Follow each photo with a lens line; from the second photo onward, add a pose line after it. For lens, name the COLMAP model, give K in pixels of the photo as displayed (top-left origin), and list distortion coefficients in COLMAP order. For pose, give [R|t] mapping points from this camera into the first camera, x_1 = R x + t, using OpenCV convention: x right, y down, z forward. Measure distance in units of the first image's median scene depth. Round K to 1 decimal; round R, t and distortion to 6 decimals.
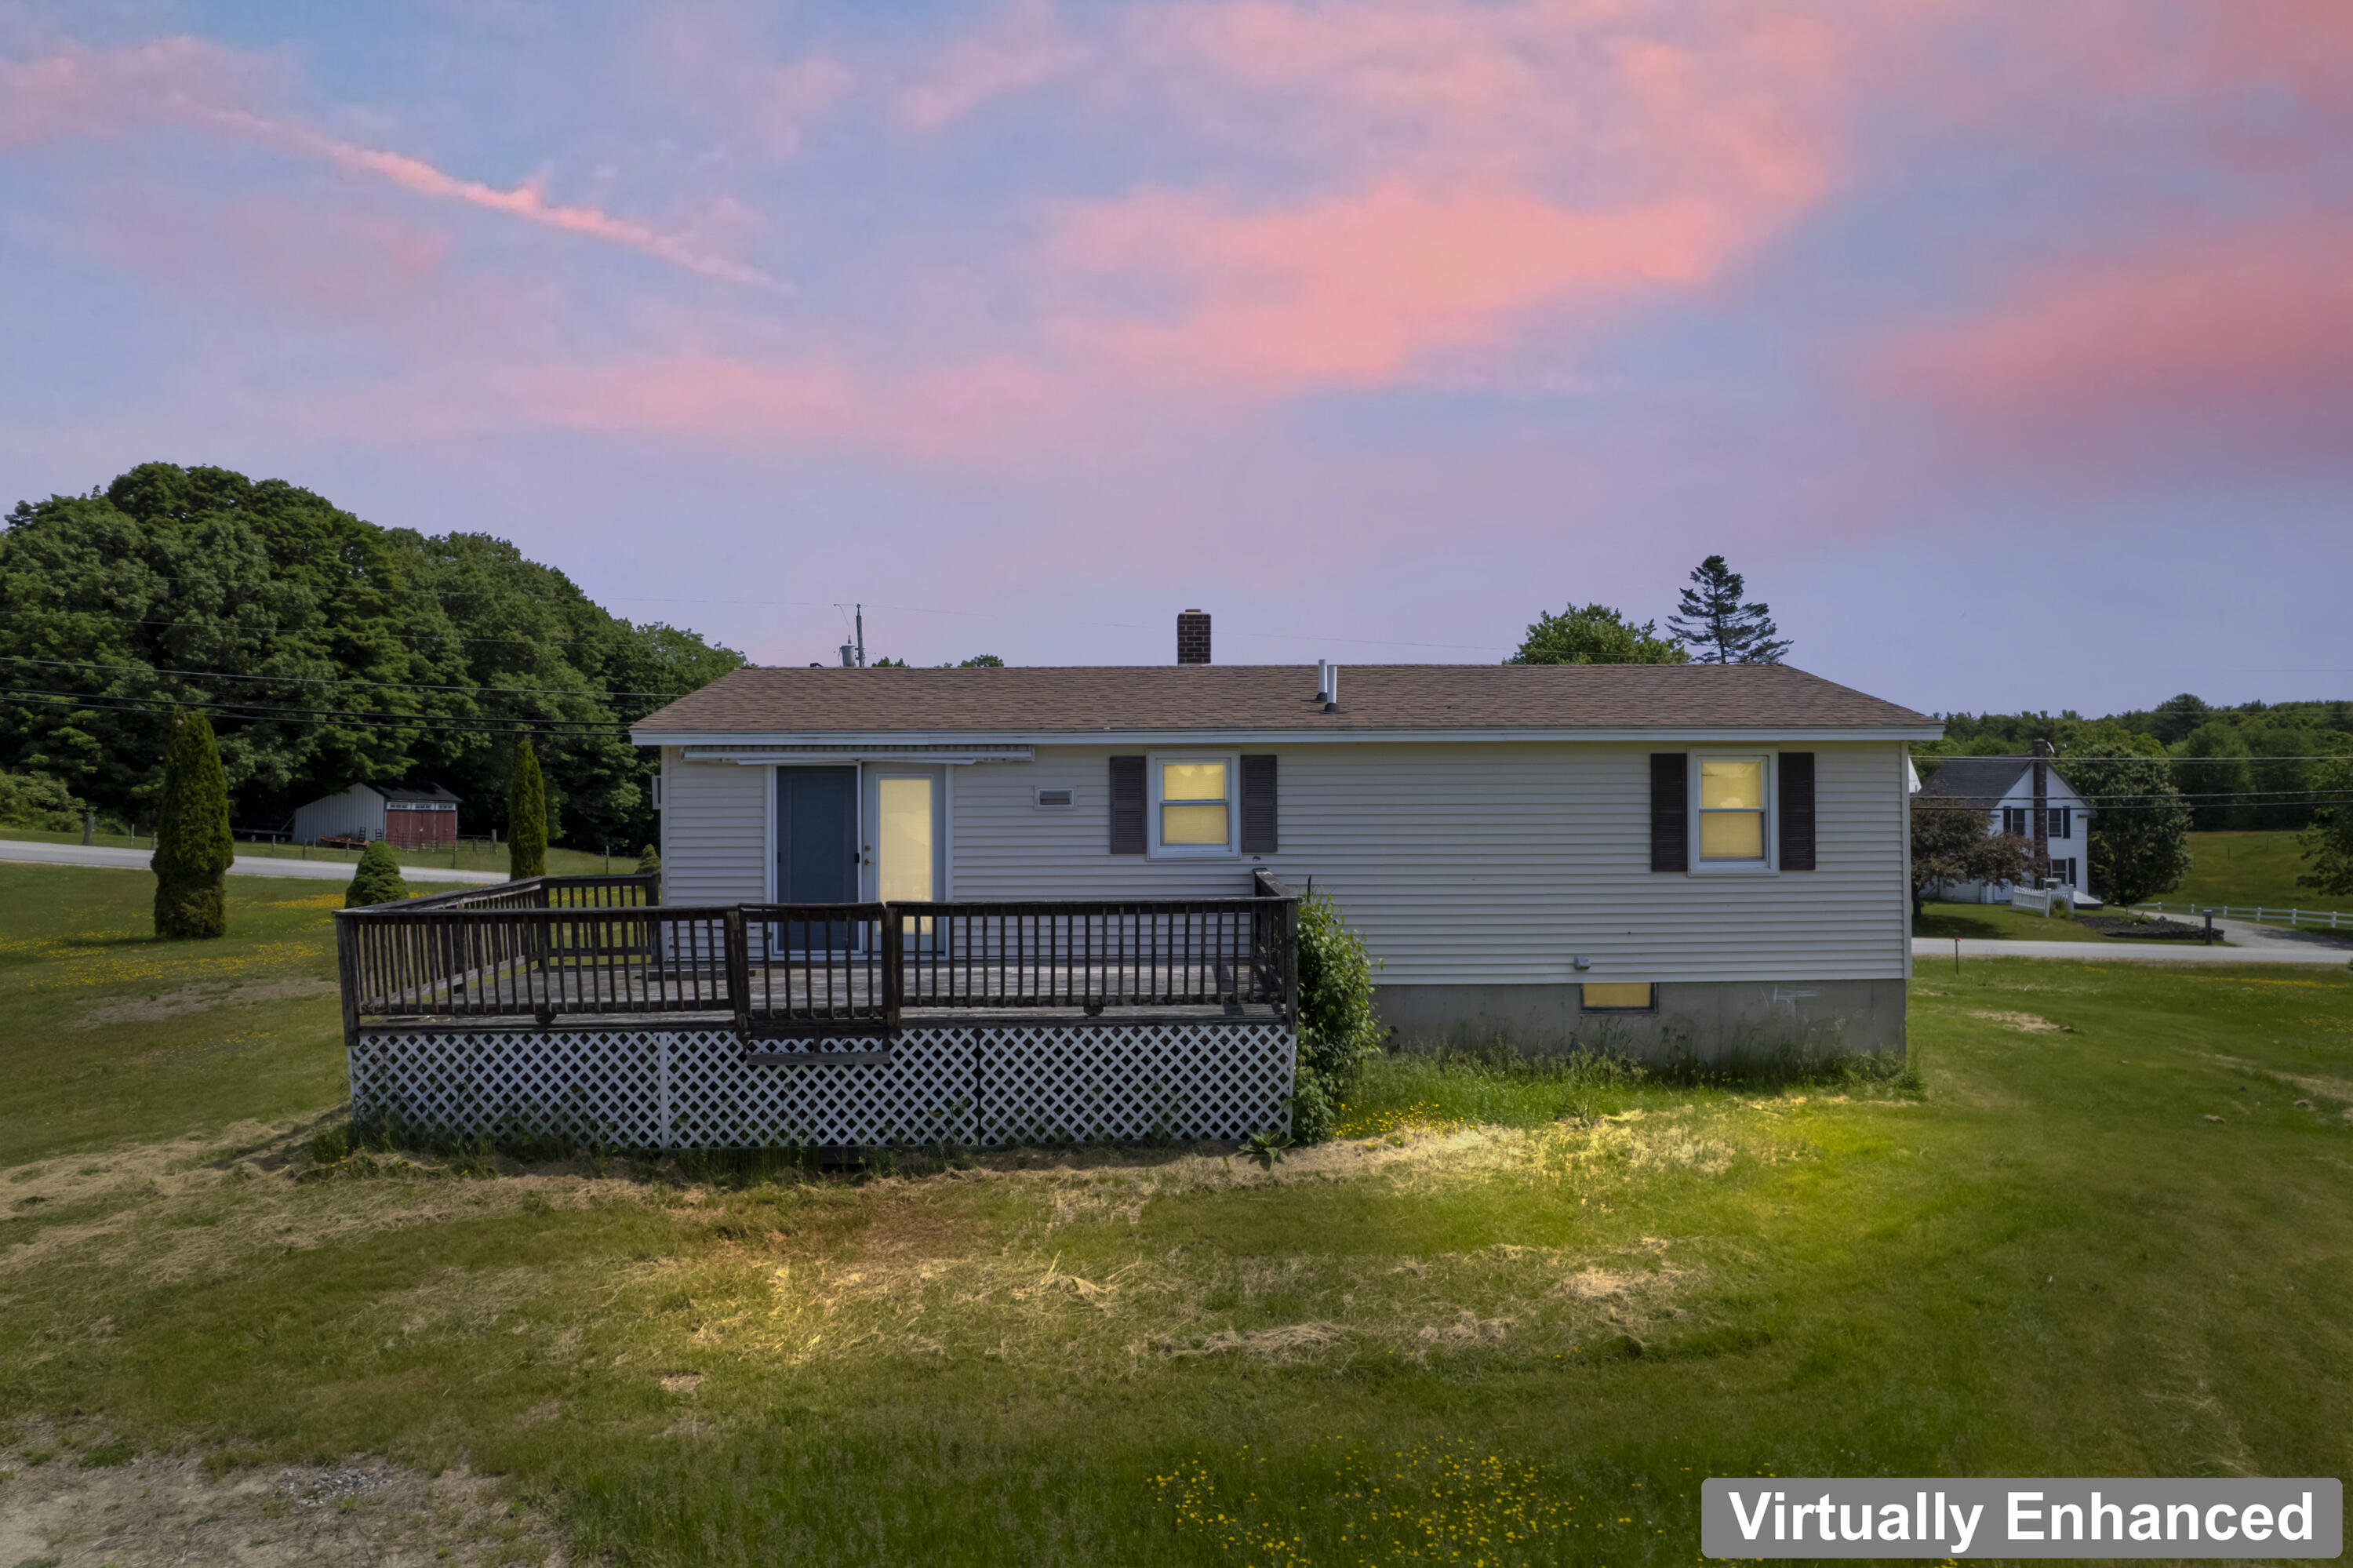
lens RADIAL K [[1517.4, 0, 1189.6], [0, 1517.4, 787.1], [0, 0, 1]] dist [-0.054028, 0.046361]
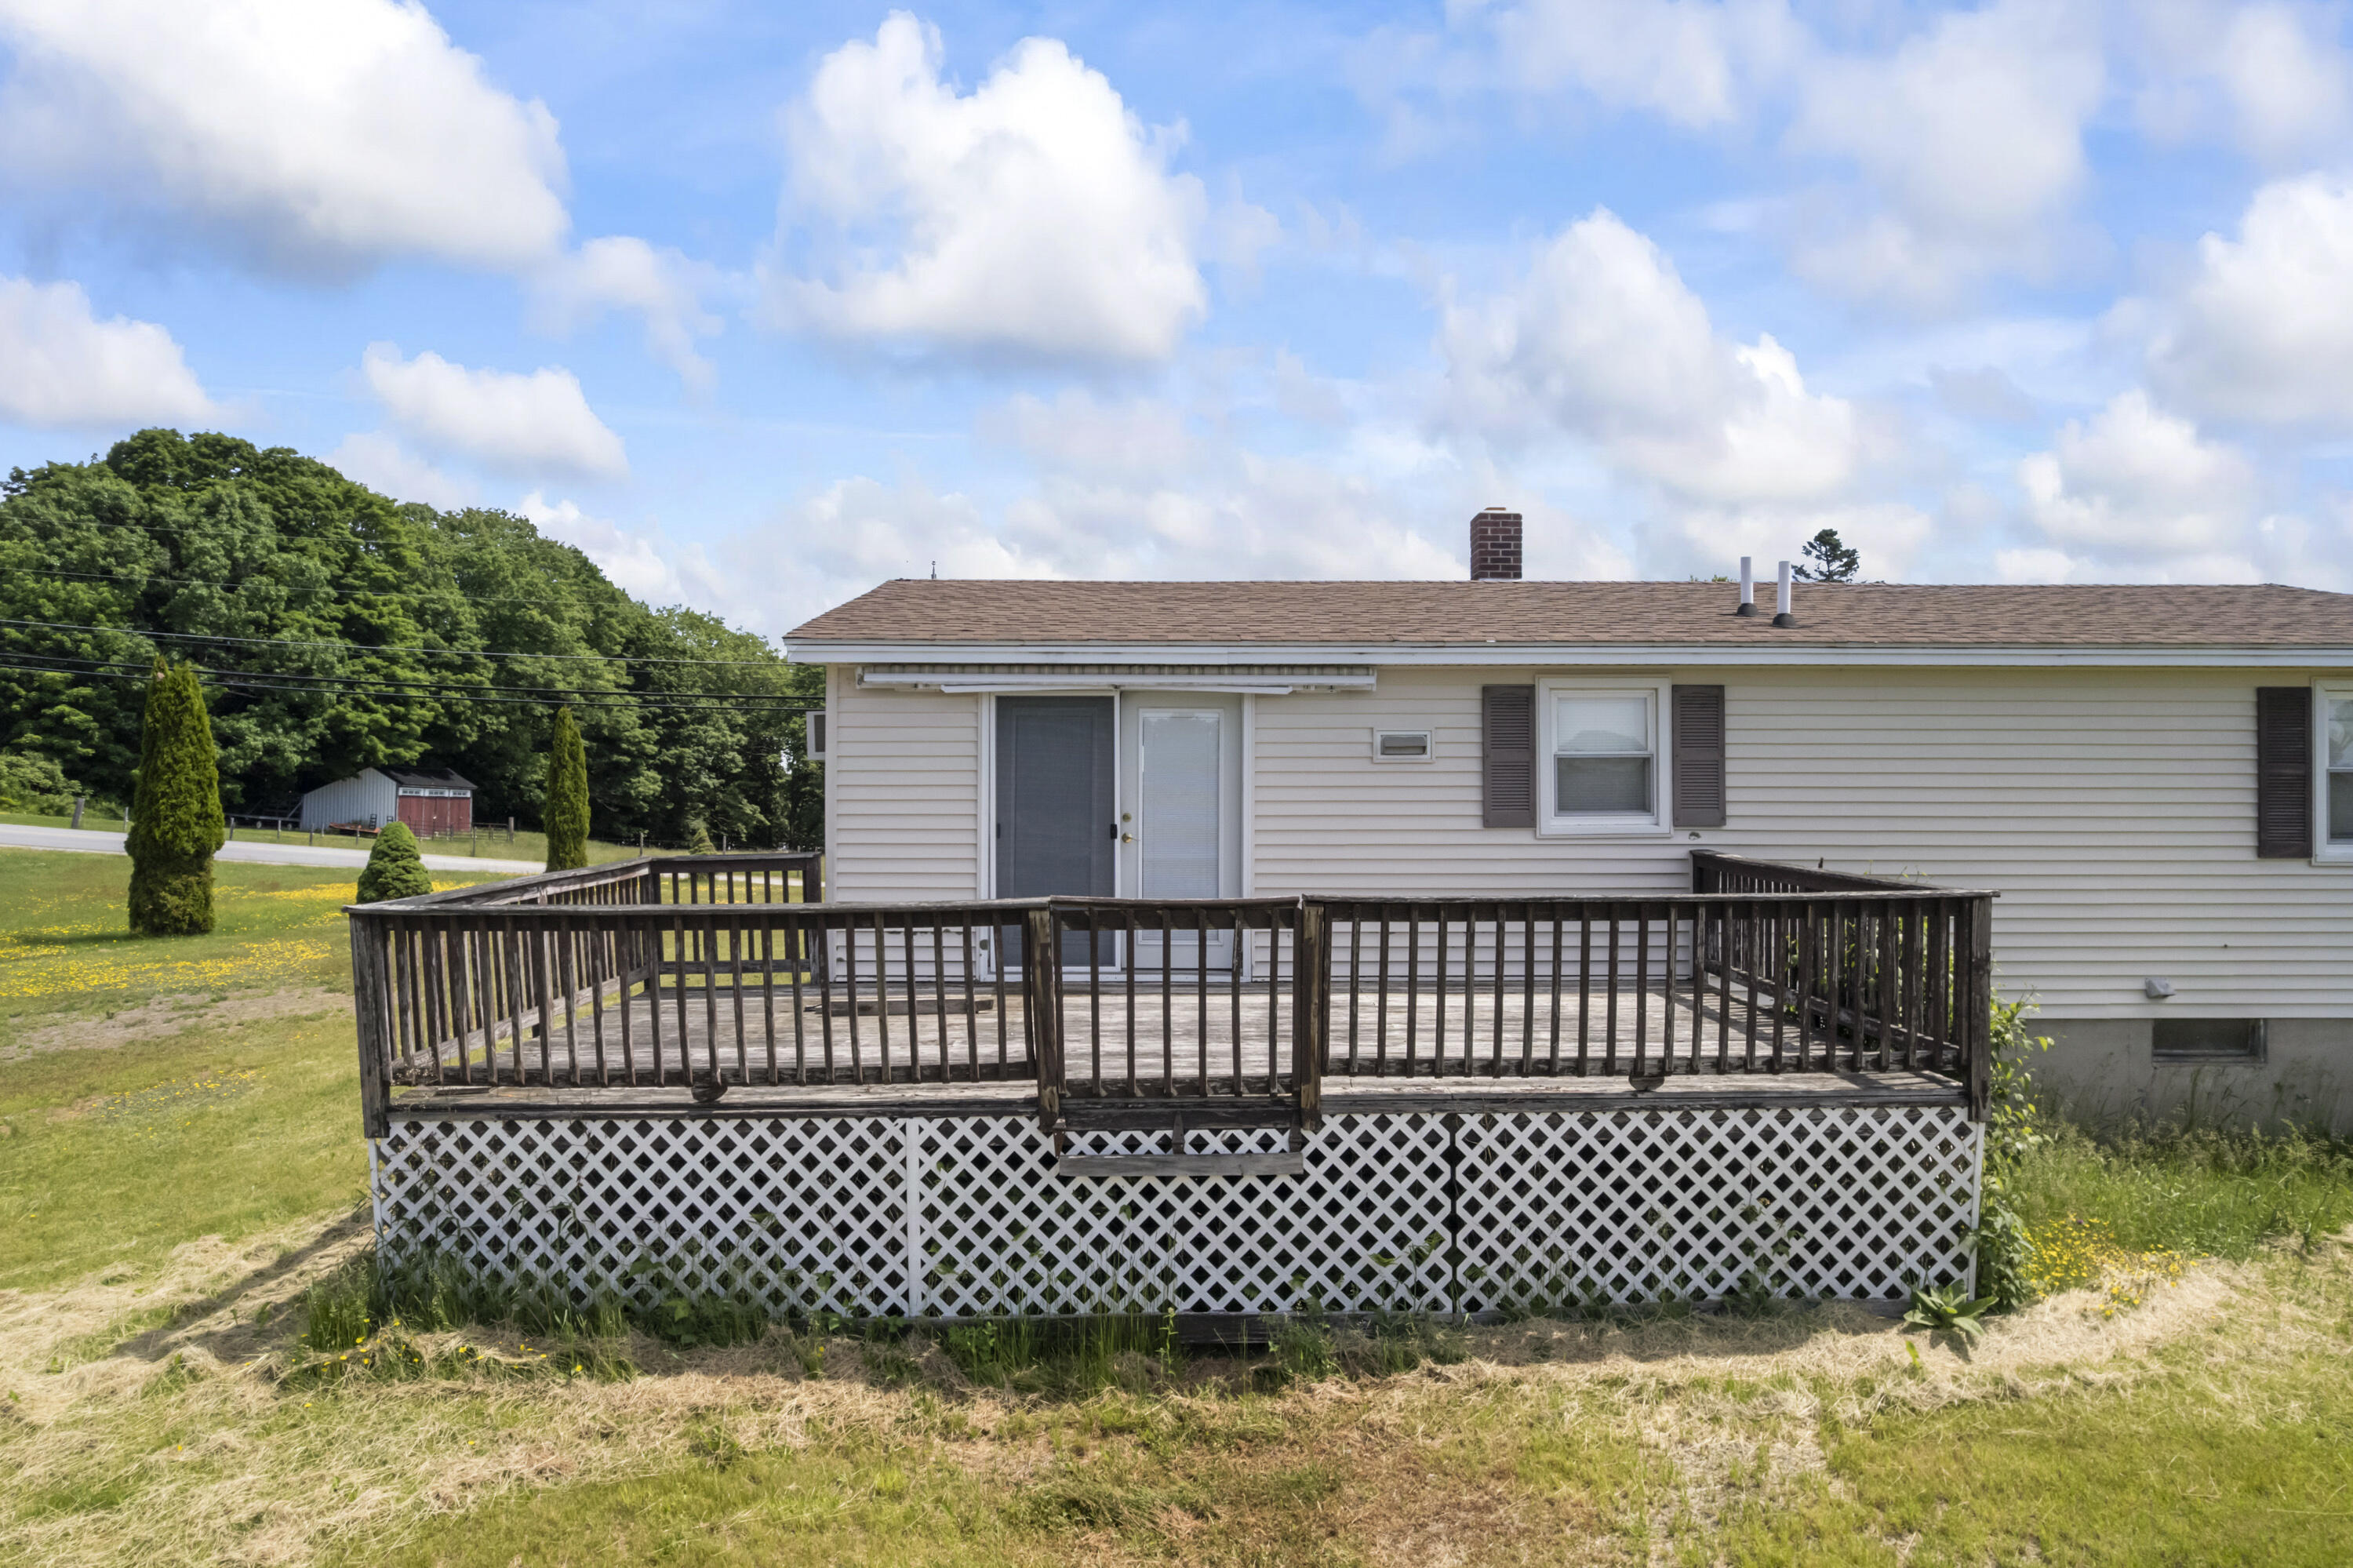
lens RADIAL K [[1517.4, 0, 1194.8], [0, 1517.4, 794.7], [0, 0, 1]] dist [-0.054028, 0.046361]
pose [[0.999979, 0.005845, -0.002638, -0.098757], [-0.005822, 0.999947, 0.008523, 0.013276], [0.002688, -0.008508, 0.999960, 0.172538]]
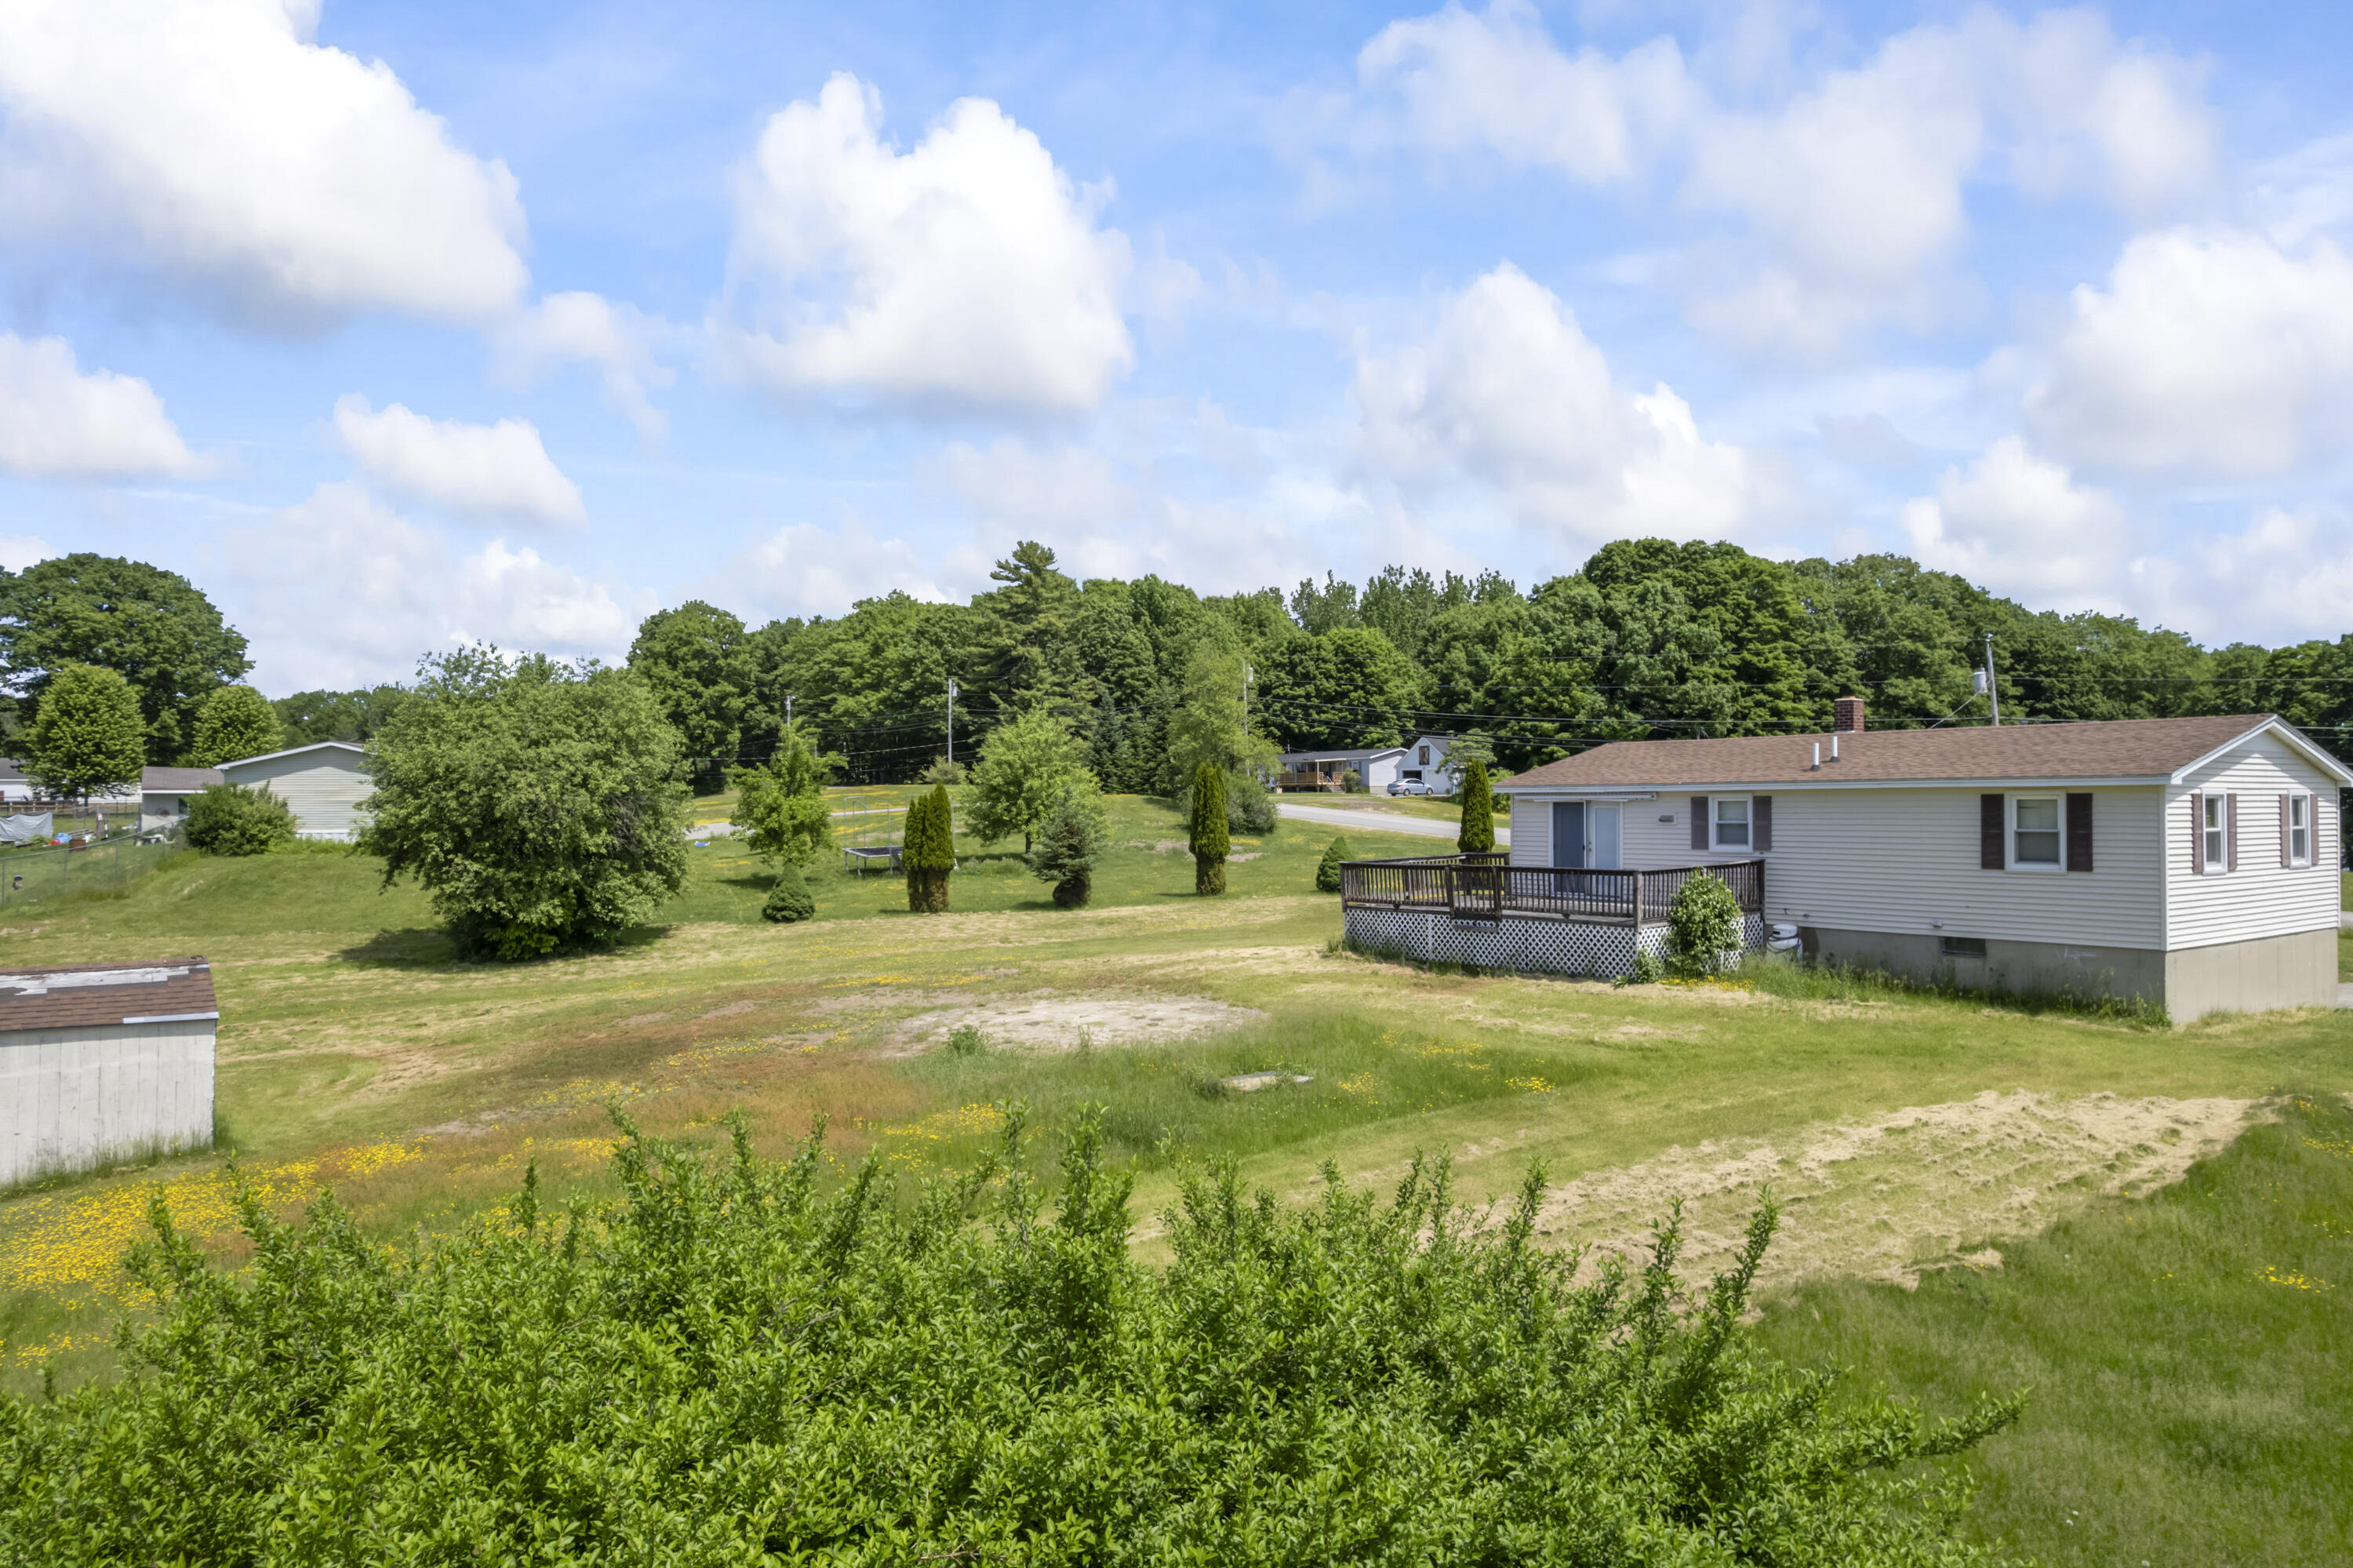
lens RADIAL K [[1517.4, 0, 1185.3], [0, 1517.4, 808.8], [0, 0, 1]] dist [-0.054028, 0.046361]
pose [[0.582442, 0.004617, -0.812859, 0.603583], [0.014661, 0.999762, 0.016184, -0.024528], [0.812740, -0.021344, 0.582236, -0.328118]]
